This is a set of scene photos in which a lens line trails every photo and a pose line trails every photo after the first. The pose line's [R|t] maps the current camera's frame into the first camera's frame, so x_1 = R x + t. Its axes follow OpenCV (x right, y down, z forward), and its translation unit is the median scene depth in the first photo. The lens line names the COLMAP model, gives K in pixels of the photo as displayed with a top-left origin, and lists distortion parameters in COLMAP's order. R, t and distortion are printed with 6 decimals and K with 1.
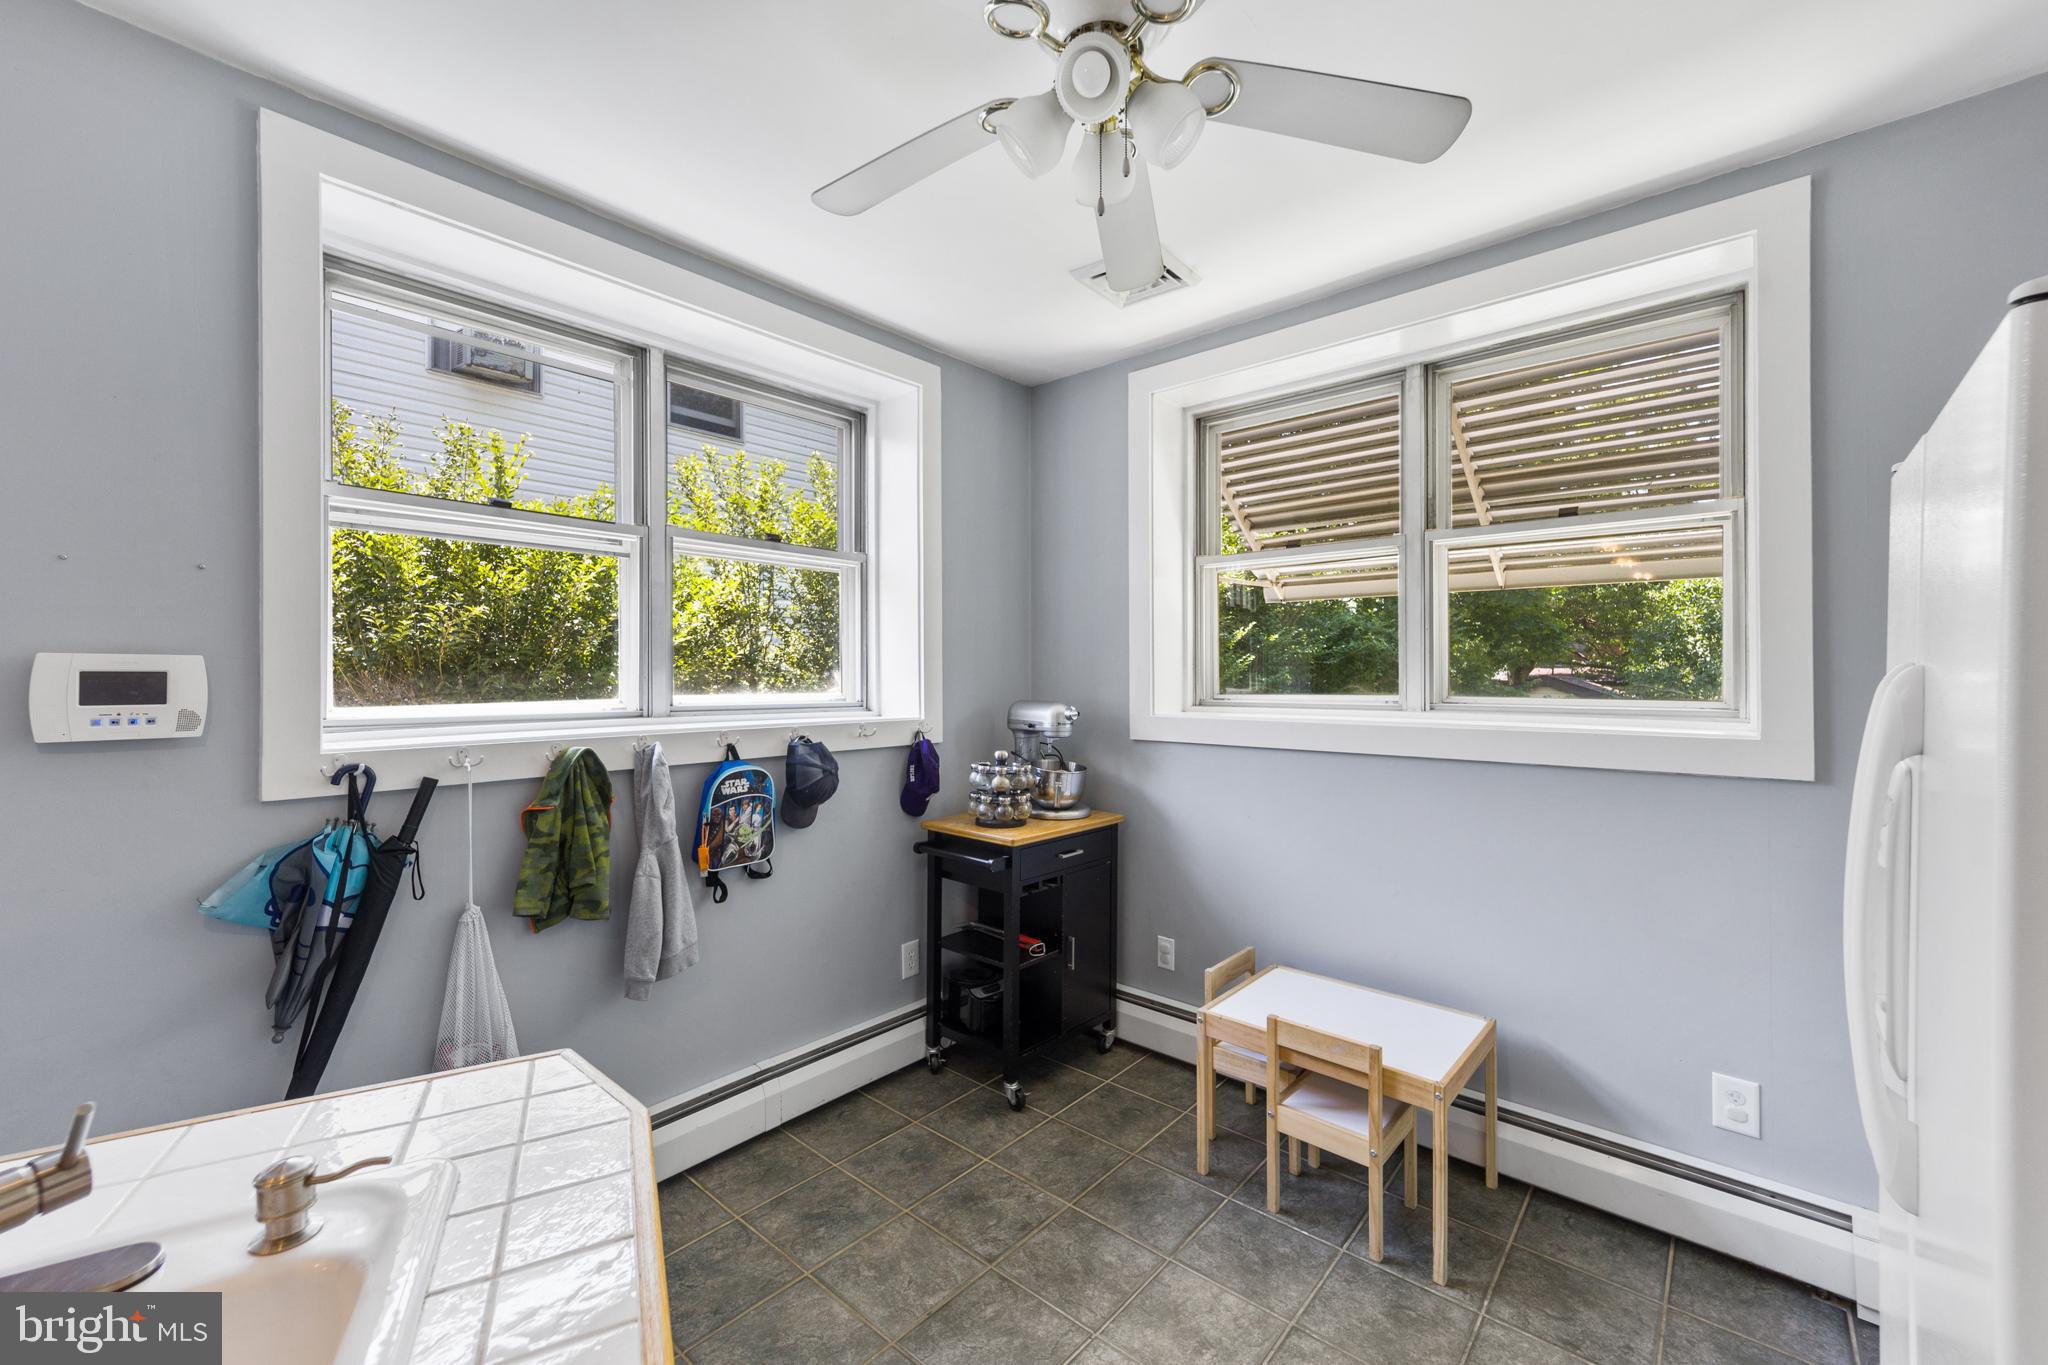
lens RADIAL K [[835.8, 0, 1029.1], [0, 835.8, 671.7], [0, 0, 1]] dist [0.003016, 0.000565]
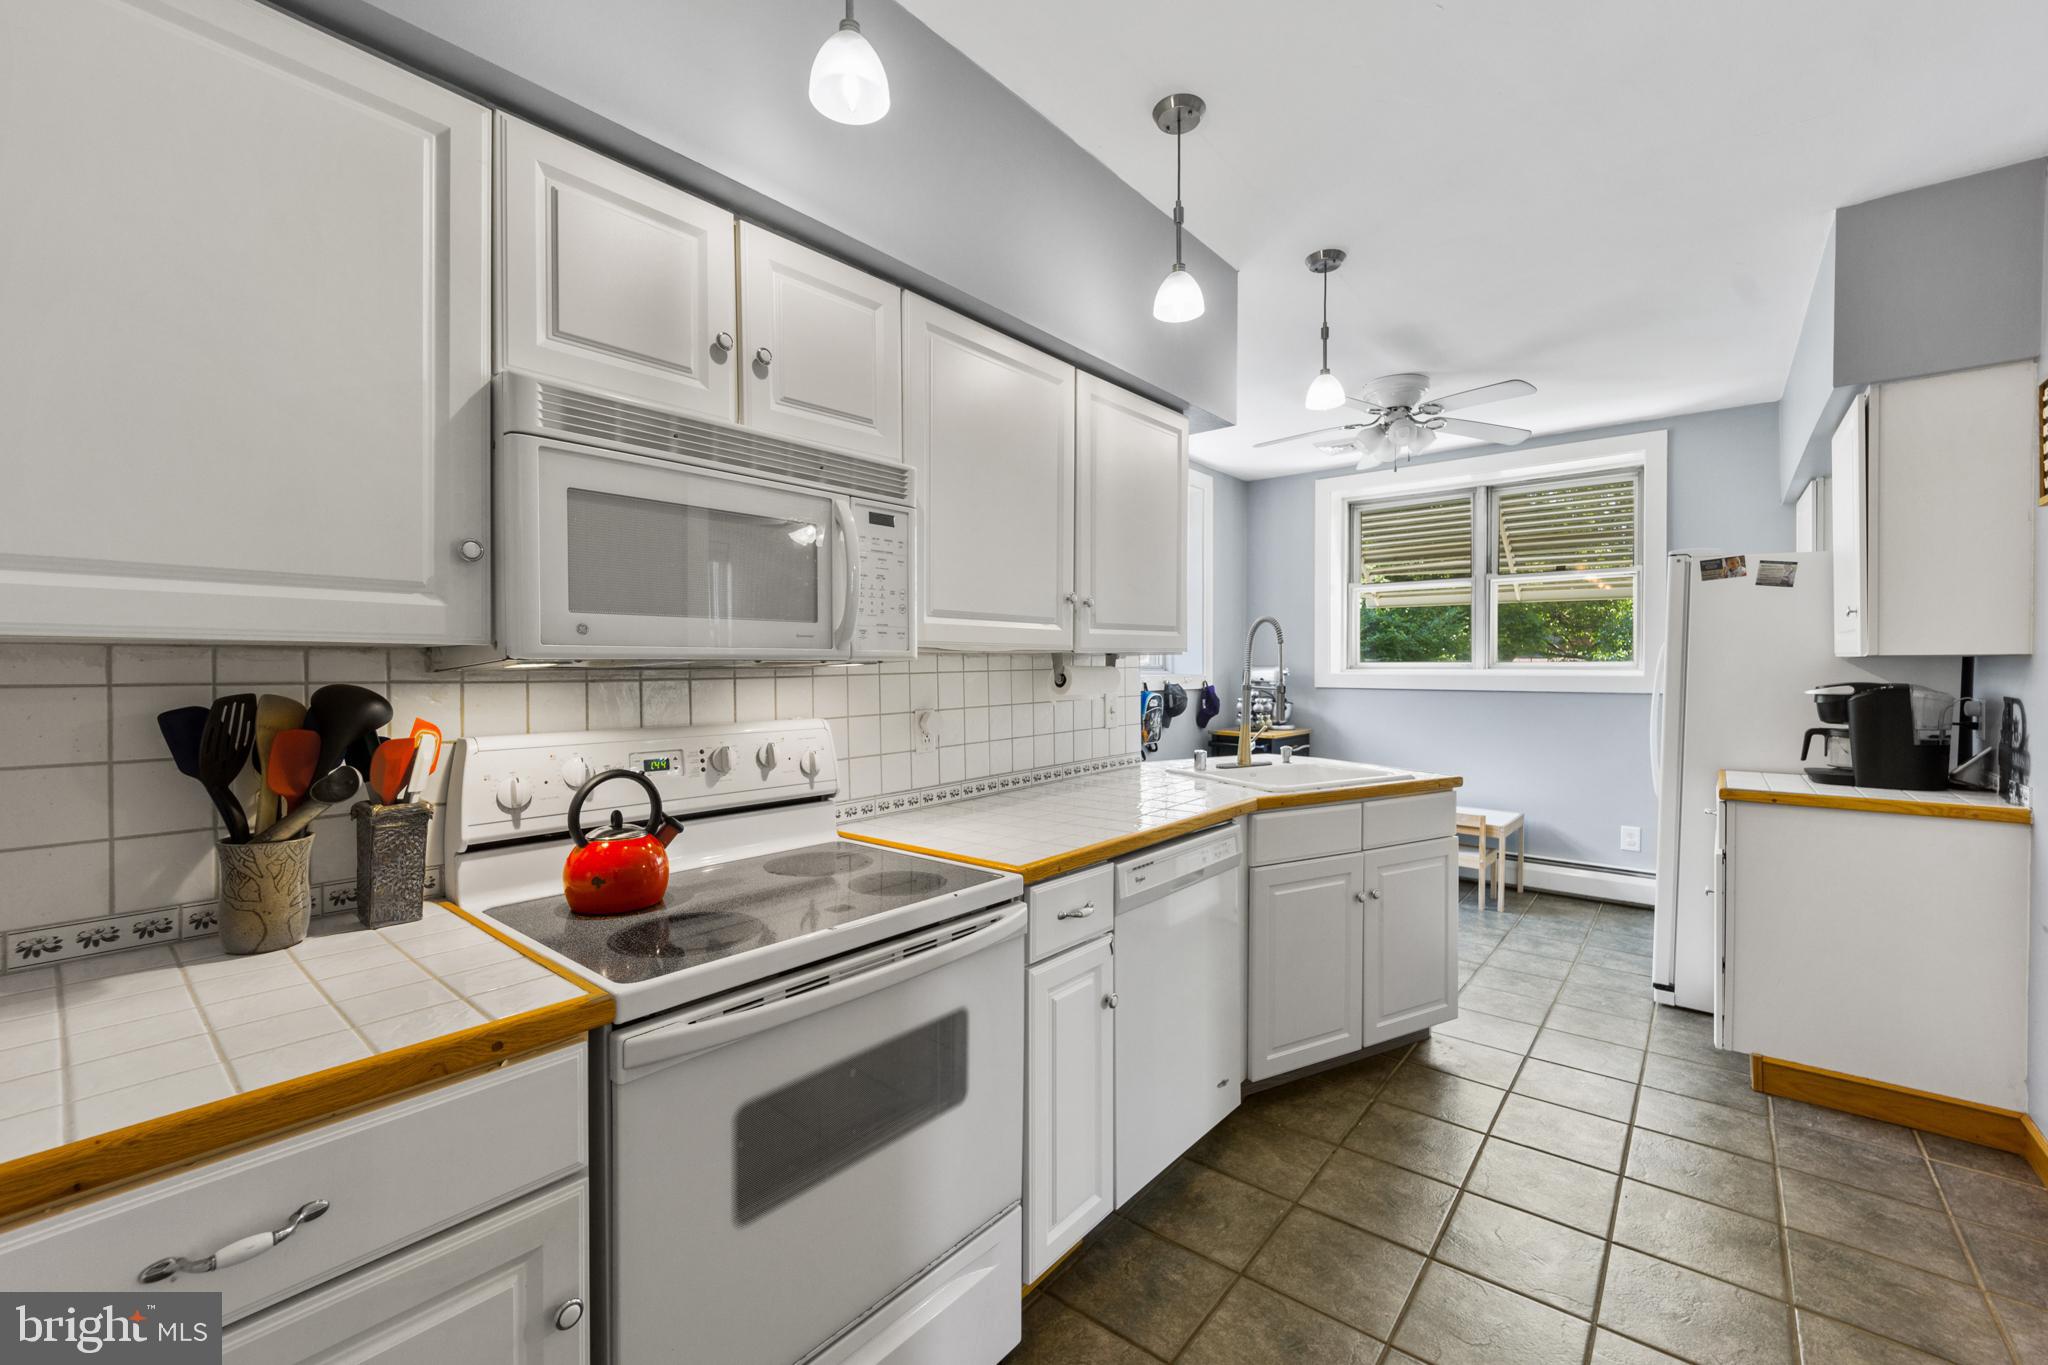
lens RADIAL K [[845.7, 0, 1024.0], [0, 845.7, 682.5], [0, 0, 1]] dist [-0.004235, 0.000337]
pose [[0.999737, 0.000967, 0.022906, -0.604343], [-0.001459, 0.999769, 0.021457, 0.037725], [-0.022880, -0.021485, 0.999507, -0.878661]]
